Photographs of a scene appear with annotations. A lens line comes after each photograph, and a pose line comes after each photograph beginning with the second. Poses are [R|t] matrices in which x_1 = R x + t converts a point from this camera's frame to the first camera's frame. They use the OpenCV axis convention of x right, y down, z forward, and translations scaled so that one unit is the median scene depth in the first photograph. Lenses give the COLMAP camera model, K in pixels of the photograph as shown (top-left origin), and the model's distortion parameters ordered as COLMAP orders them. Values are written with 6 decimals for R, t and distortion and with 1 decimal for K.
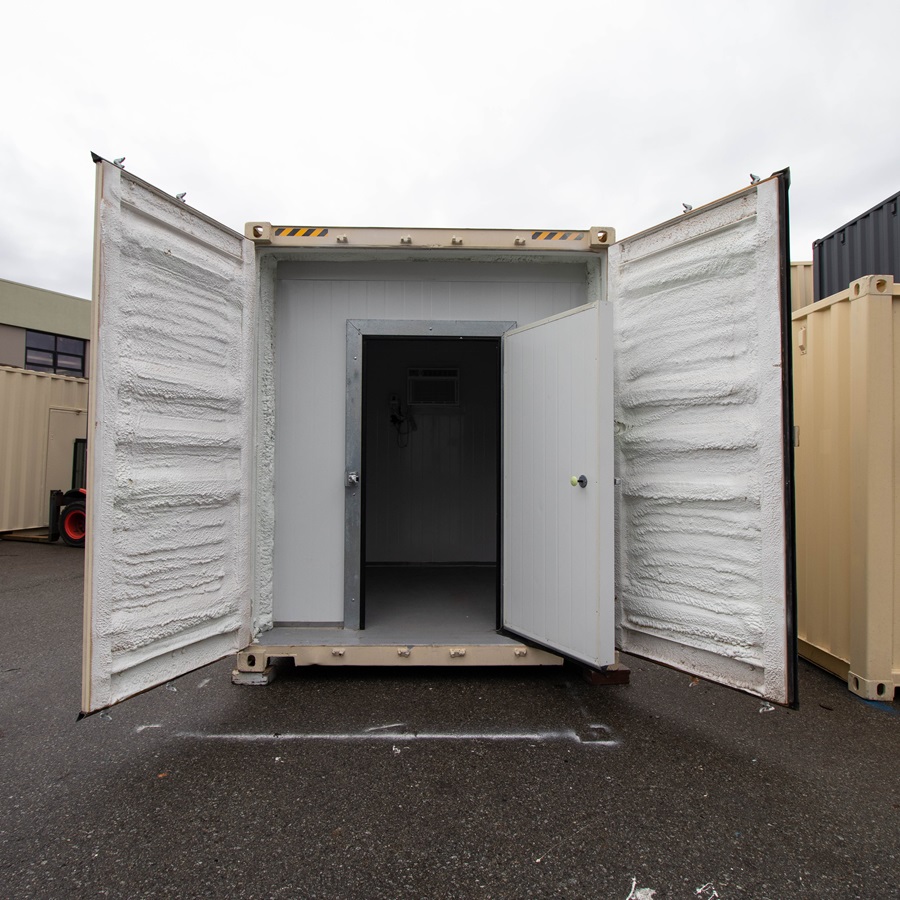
lens RADIAL K [[635.0, 0, 430.9], [0, 635.0, 448.3], [0, 0, 1]] dist [-0.002914, -0.001784]
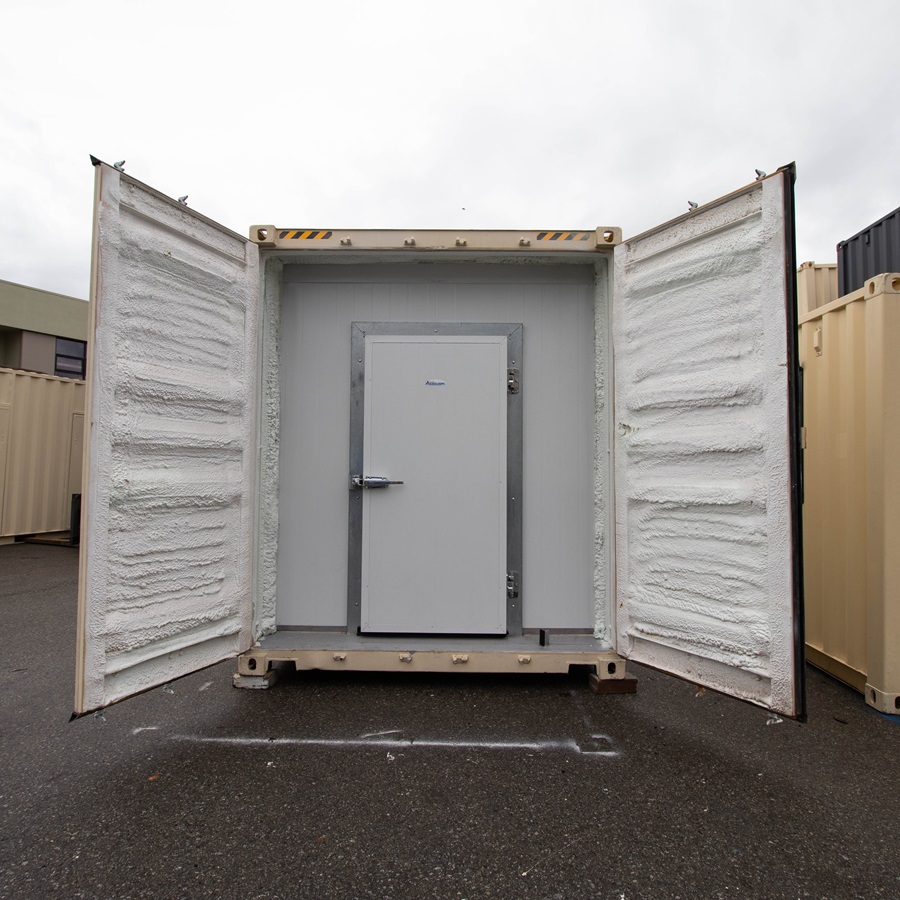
lens RADIAL K [[635.2, 0, 434.7], [0, 635.2, 446.7], [0, 0, 1]] dist [-0.002623, -0.003463]
pose [[0.999439, 0.002287, -0.033412, 0.040797], [-0.002737, 0.999906, -0.013417, 0.007604], [0.033379, 0.013501, 0.999352, 0.012992]]
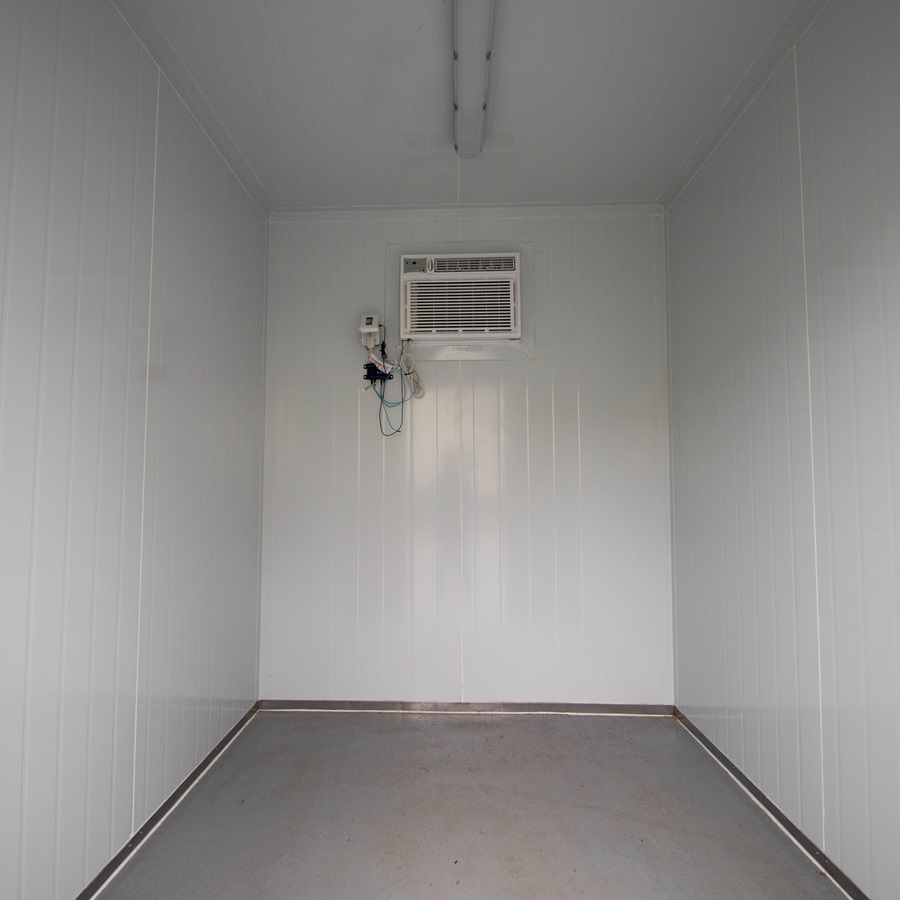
lens RADIAL K [[635.2, 0, 434.7], [0, 635.2, 446.7], [0, 0, 1]] dist [-0.002623, -0.003463]
pose [[0.999706, -0.008882, -0.022540, -0.009892], [0.008064, 0.999315, -0.036105, 0.045980], [0.022845, 0.035913, 0.999094, 1.178223]]
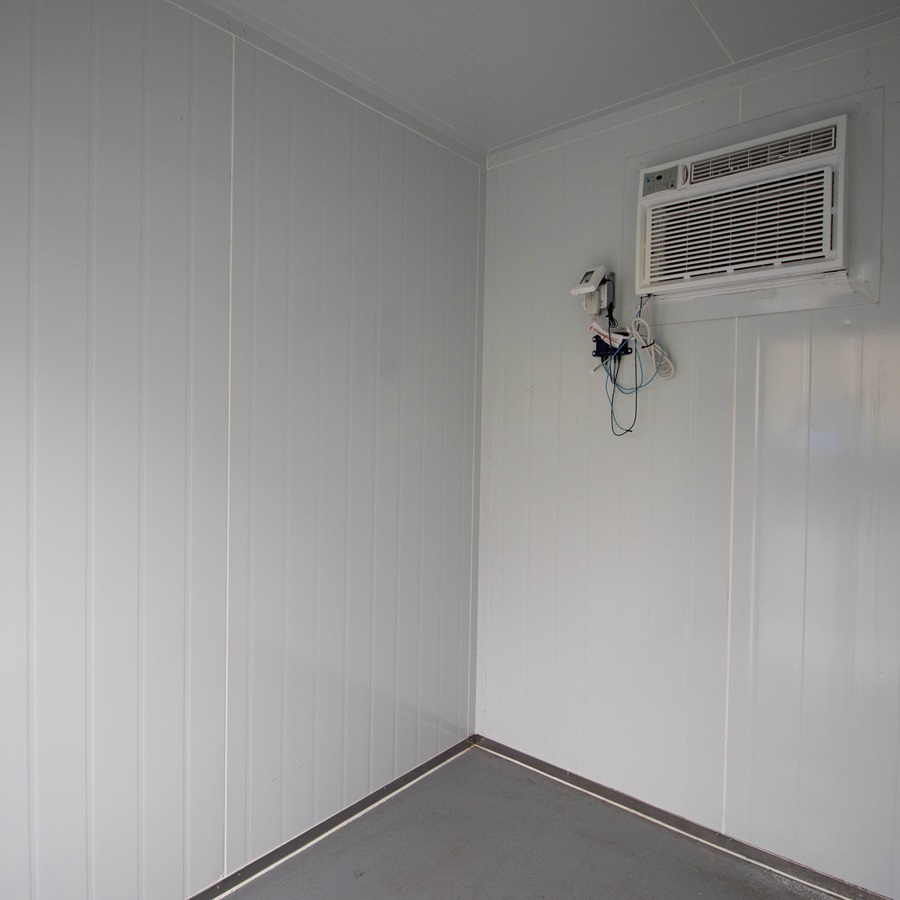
lens RADIAL K [[636.7, 0, 389.7], [0, 636.7, 453.2], [0, 0, 1]] dist [-0.009001, -0.006818]
pose [[0.748212, 0.022402, -0.663081, 0.158303], [0.007550, 0.999078, 0.042273, -0.014020], [0.663416, -0.036635, 0.747353, 1.442578]]
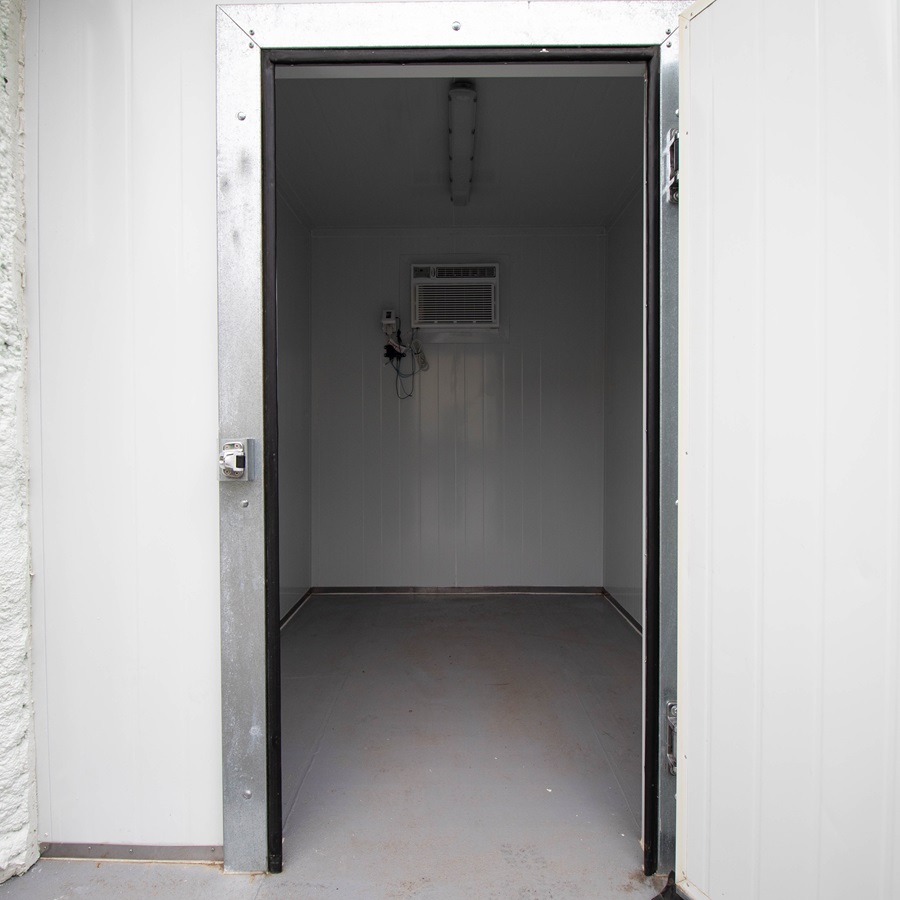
lens RADIAL K [[635.2, 0, 434.7], [0, 635.2, 446.7], [0, 0, 1]] dist [-0.002623, -0.003463]
pose [[0.999750, -0.008252, -0.020785, -0.008387], [0.009241, 0.998808, 0.047935, 0.032250], [0.020365, -0.048115, 0.998634, 0.829970]]
